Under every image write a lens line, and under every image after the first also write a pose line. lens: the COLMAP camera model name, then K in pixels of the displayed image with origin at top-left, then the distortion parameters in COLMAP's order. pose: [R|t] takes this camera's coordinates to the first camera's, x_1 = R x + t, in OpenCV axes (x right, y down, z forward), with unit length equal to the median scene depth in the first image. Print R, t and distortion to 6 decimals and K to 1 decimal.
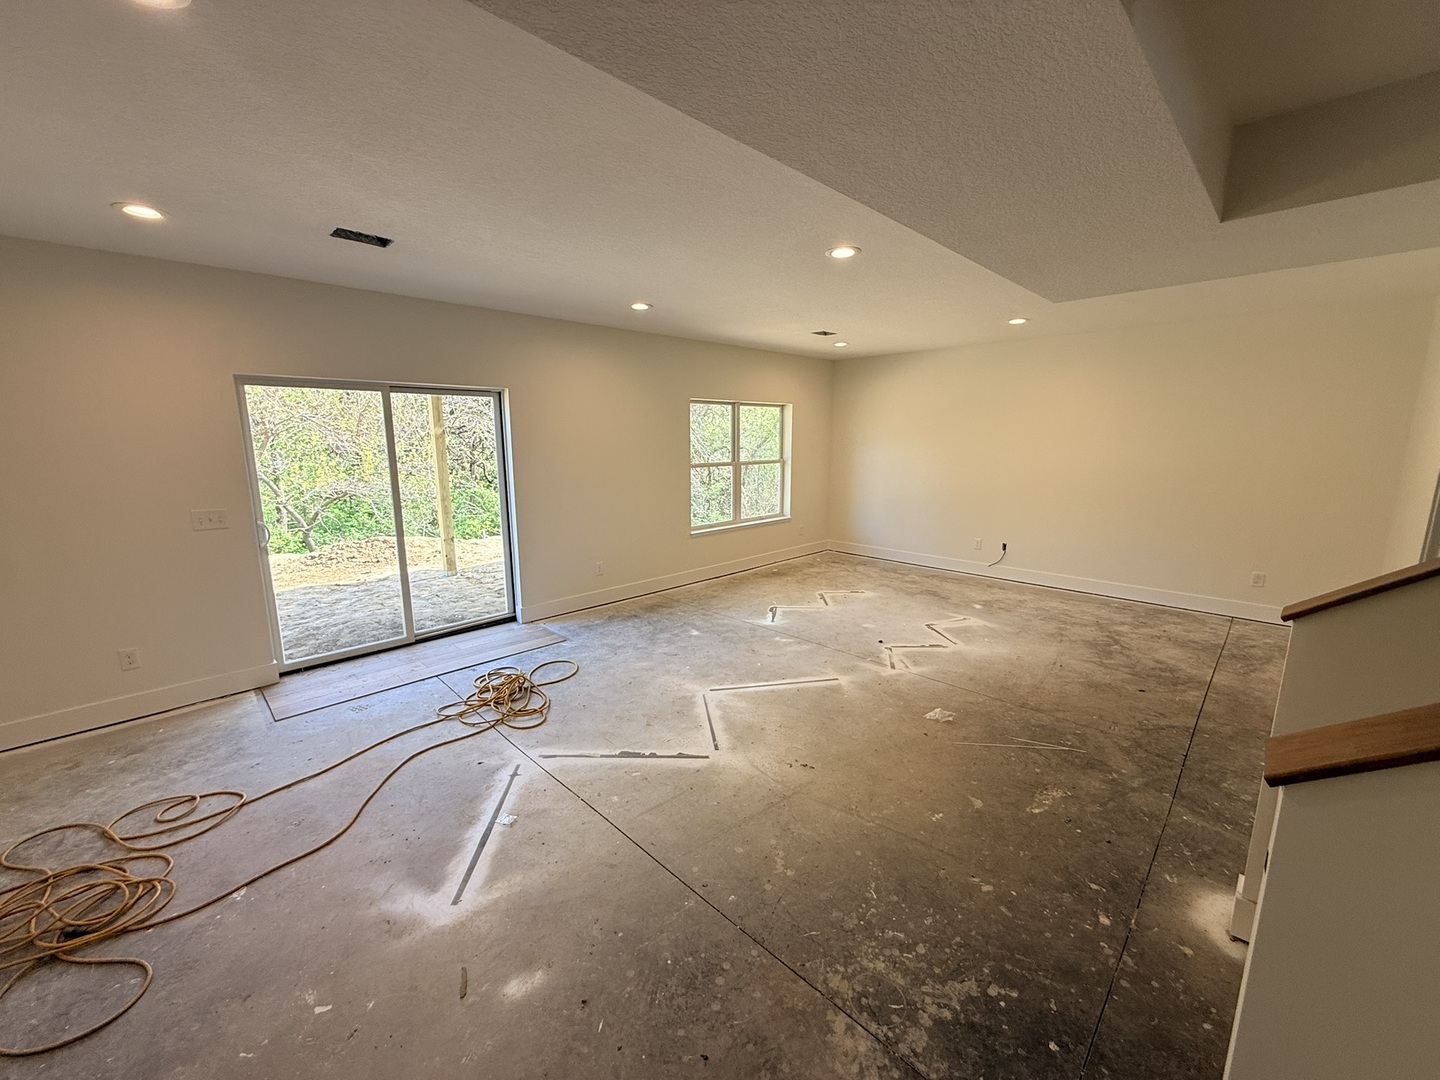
lens RADIAL K [[571.6, 0, 717.9], [0, 571.6, 542.5], [0, 0, 1]] dist [-0.002353, 0.000209]
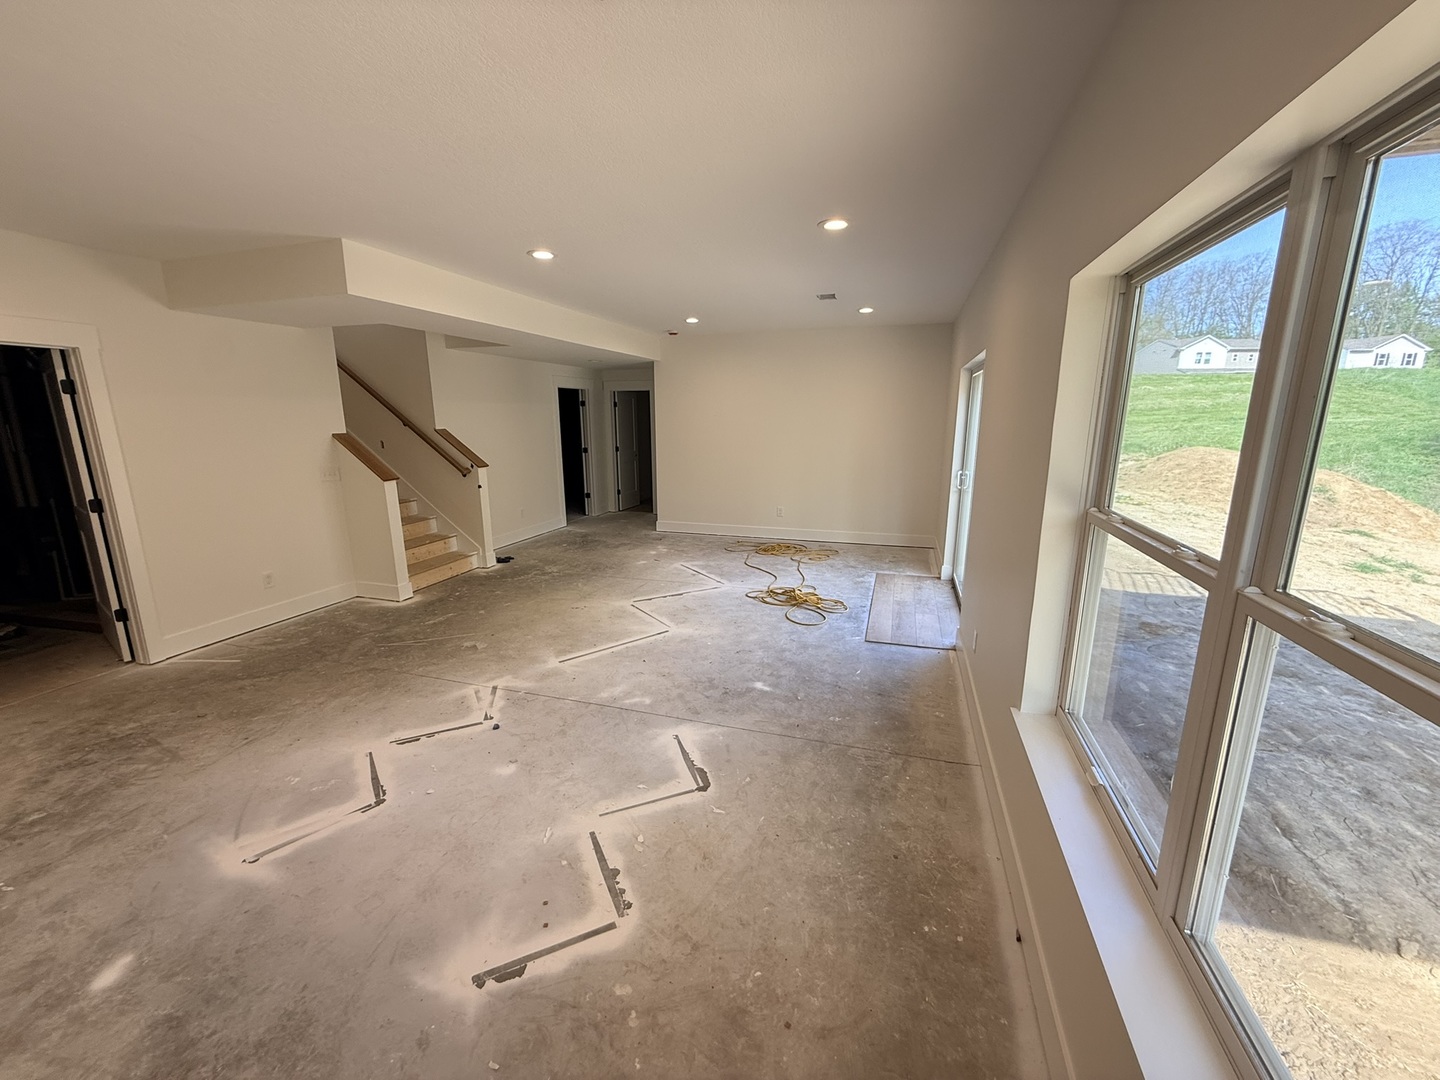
lens RADIAL K [[571.6, 0, 720.2], [0, 571.6, 537.8], [0, 0, 1]] dist [-0.002353, 0.000209]
pose [[-0.884185, 0.104756, -0.455239, 0.372053], [-0.079687, 0.926423, 0.367954, -0.329500], [0.460289, 0.361616, -0.810782, 1.758854]]
